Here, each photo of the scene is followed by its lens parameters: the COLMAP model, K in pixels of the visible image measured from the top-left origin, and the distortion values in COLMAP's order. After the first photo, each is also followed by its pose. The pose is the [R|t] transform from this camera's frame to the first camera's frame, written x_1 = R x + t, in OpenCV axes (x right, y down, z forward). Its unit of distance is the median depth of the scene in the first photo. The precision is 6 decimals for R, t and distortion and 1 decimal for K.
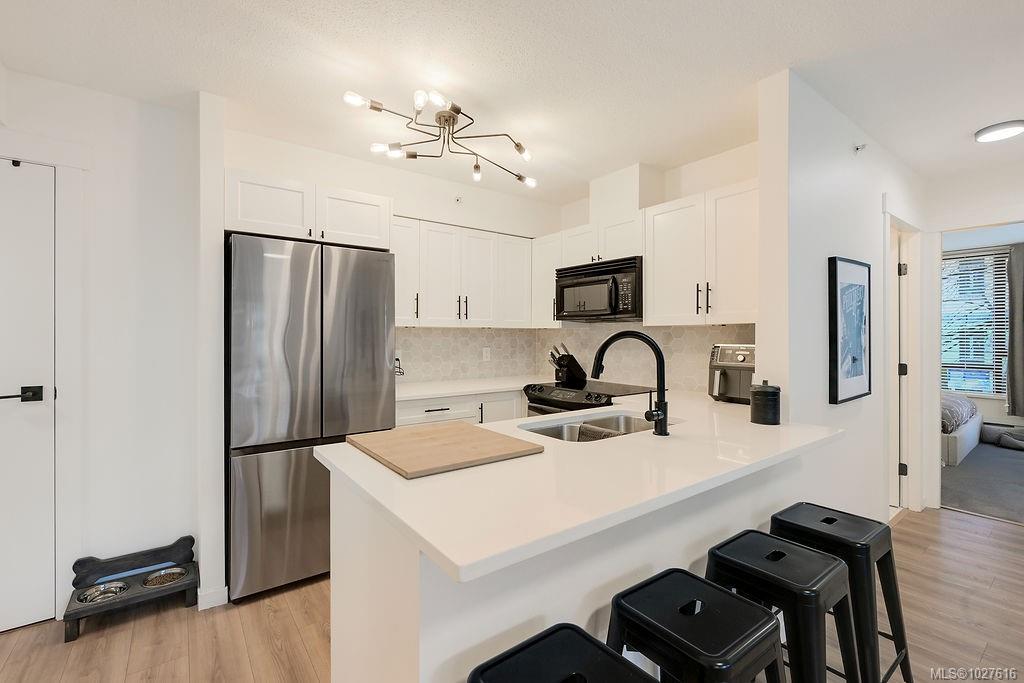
lens RADIAL K [[434.7, 0, 512.0], [0, 434.7, 341.5], [0, 0, 1]] dist [0.001755, 0.000166]
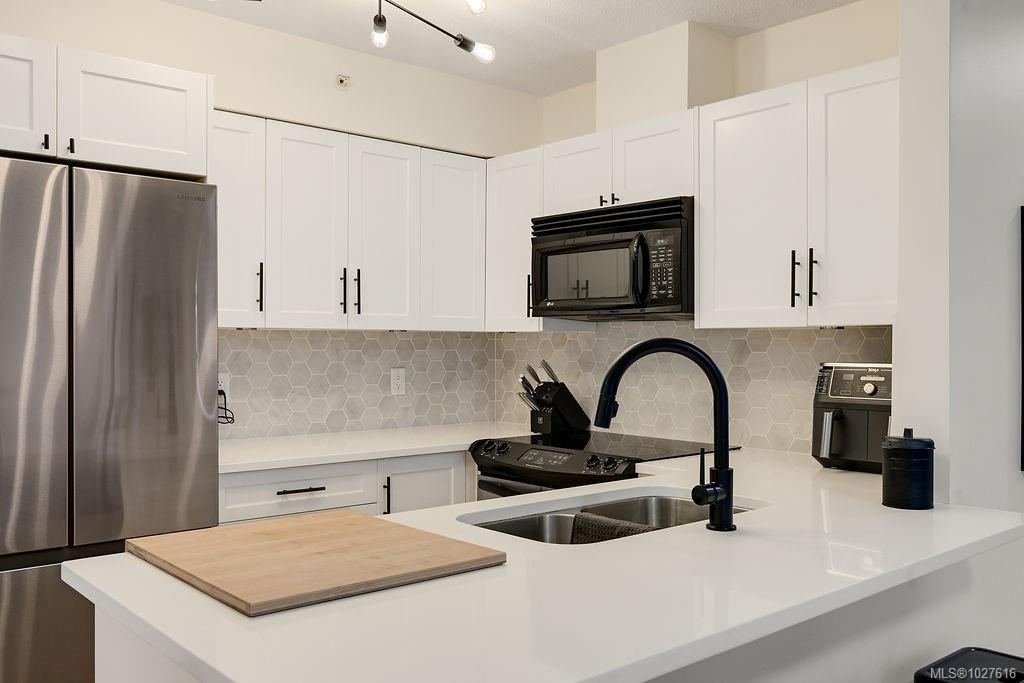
lens RADIAL K [[864.5, 0, 515.6], [0, 864.5, 354.6], [0, 0, 1]] dist [0.007385, 0.004212]
pose [[0.996959, 0.001169, 0.077919, 0.000679], [-0.001034, 0.999998, -0.001765, -0.001542], [-0.077921, 0.001679, 0.996958, -0.038363]]
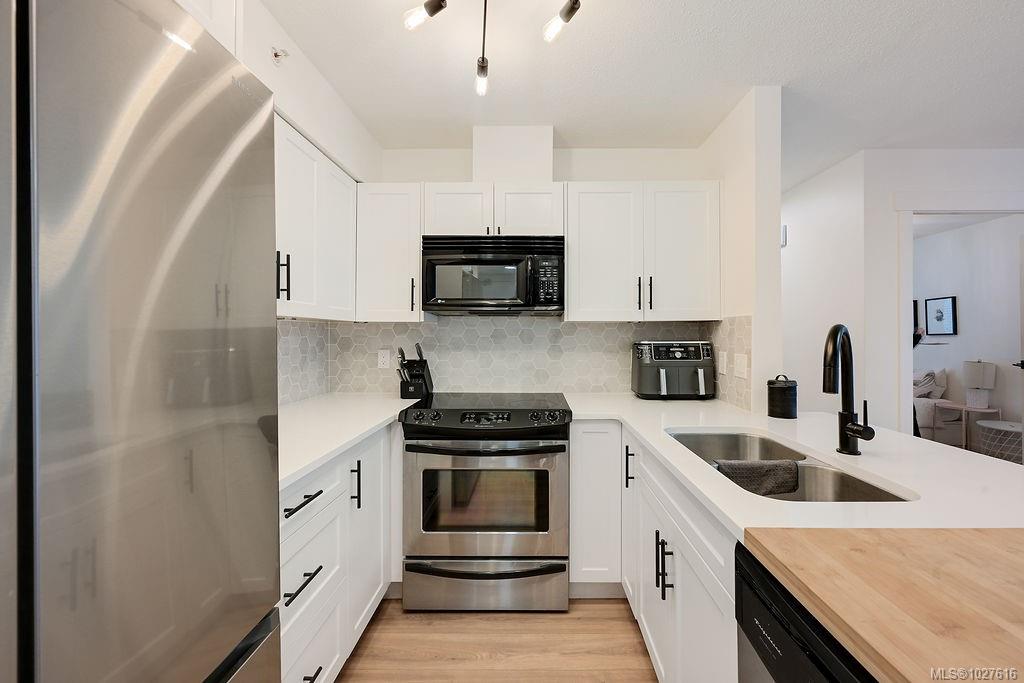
lens RADIAL K [[408.8, 0, 531.5], [0, 408.8, 333.1], [0, 0, 1]] dist [0.000972, 0.000028]
pose [[0.609922, -0.000908, 0.792461, -0.371262], [0.011077, 0.999911, -0.007380, -0.007747], [-0.792384, 0.013280, 0.609878, 0.586762]]
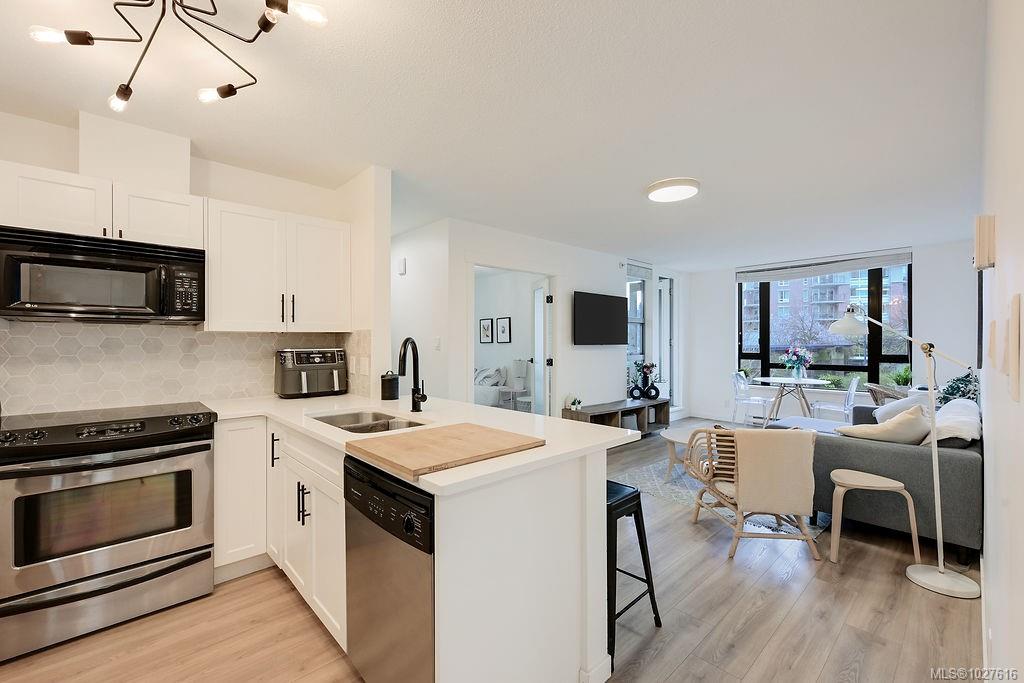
lens RADIAL K [[434.7, 0, 512.0], [0, 434.7, 341.5], [0, 0, 1]] dist [0.001755, 0.000166]
pose [[-0.096277, -0.000647, 0.995354, -0.649252], [0.014342, 0.999895, 0.002037, -0.007469], [-0.995251, 0.014471, -0.096258, 0.480970]]
